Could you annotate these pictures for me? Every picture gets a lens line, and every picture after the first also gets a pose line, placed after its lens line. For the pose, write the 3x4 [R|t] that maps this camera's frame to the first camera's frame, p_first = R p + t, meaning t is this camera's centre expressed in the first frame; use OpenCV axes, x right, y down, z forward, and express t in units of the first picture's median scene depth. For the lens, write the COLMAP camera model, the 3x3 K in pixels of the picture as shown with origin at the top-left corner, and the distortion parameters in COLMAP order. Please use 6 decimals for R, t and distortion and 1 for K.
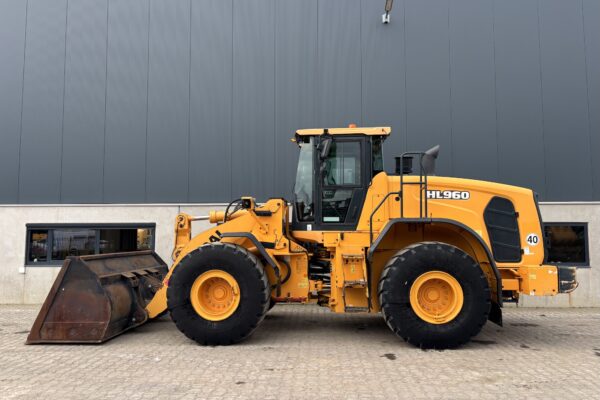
lens RADIAL K [[455.7, 0, 294.7], [0, 455.7, 200.6], [0, 0, 1]] dist [0.034745, -0.022309]
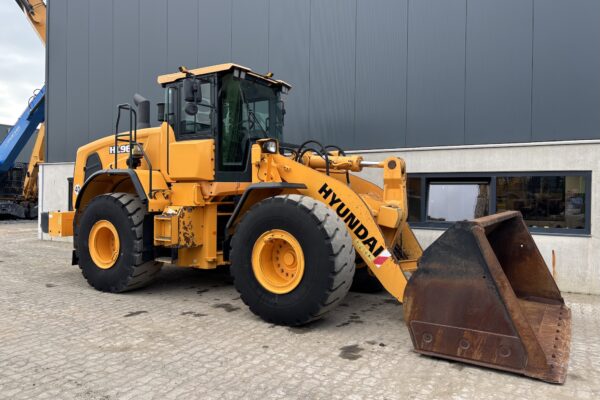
lens RADIAL K [[455.7, 0, 304.3], [0, 455.7, 200.8], [0, 0, 1]] dist [0.034745, -0.022309]
pose [[0.888689, 0.017140, -0.458191, 0.850600], [0.027440, 0.995522, 0.090463, 0.028579], [0.457689, -0.092967, 0.884238, 0.309507]]
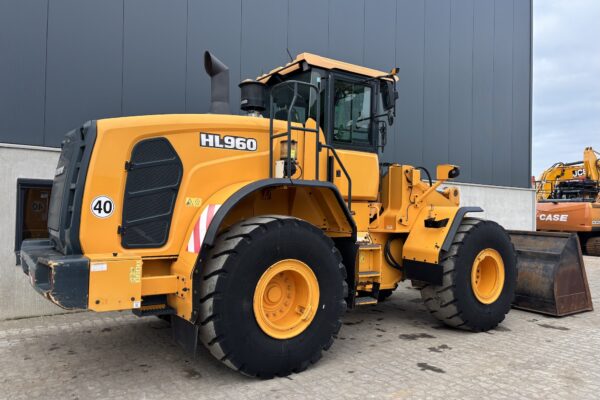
lens RADIAL K [[455.7, 0, 300.4], [0, 455.7, 201.0], [0, 0, 1]] dist [0.034745, -0.022309]
pose [[0.778029, 0.031037, 0.627462, -0.398782], [-0.071134, 0.996708, 0.038902, 0.044879], [-0.624189, -0.074901, 0.777675, 0.506600]]
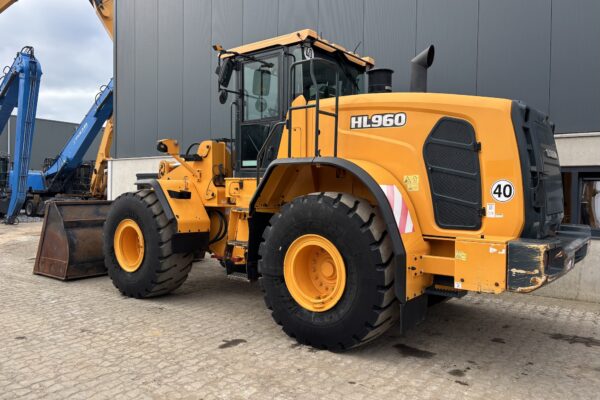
lens RADIAL K [[455.7, 0, 299.8], [0, 455.7, 194.1], [0, 0, 1]] dist [0.034745, -0.022309]
pose [[0.830793, 0.016588, -0.556334, 0.638396], [0.031426, 0.996563, 0.076643, 0.039585], [0.555694, -0.081157, 0.827416, 0.416565]]
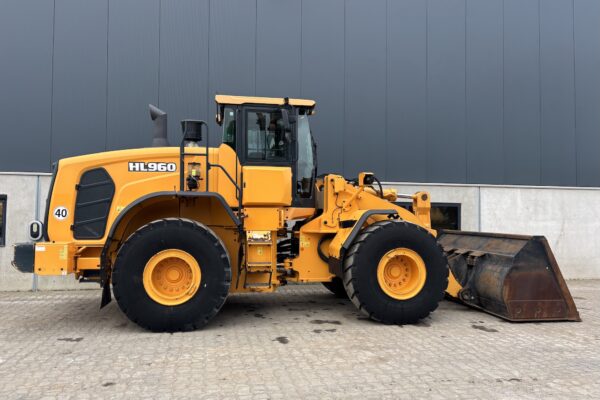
lens RADIAL K [[455.7, 0, 295.5], [0, 455.7, 205.0], [0, 0, 1]] dist [0.034745, -0.022309]
pose [[0.969194, 0.017770, 0.245657, -0.000638], [-0.031105, 0.998239, 0.050510, 0.013936], [-0.244326, -0.056595, 0.968040, 0.091526]]
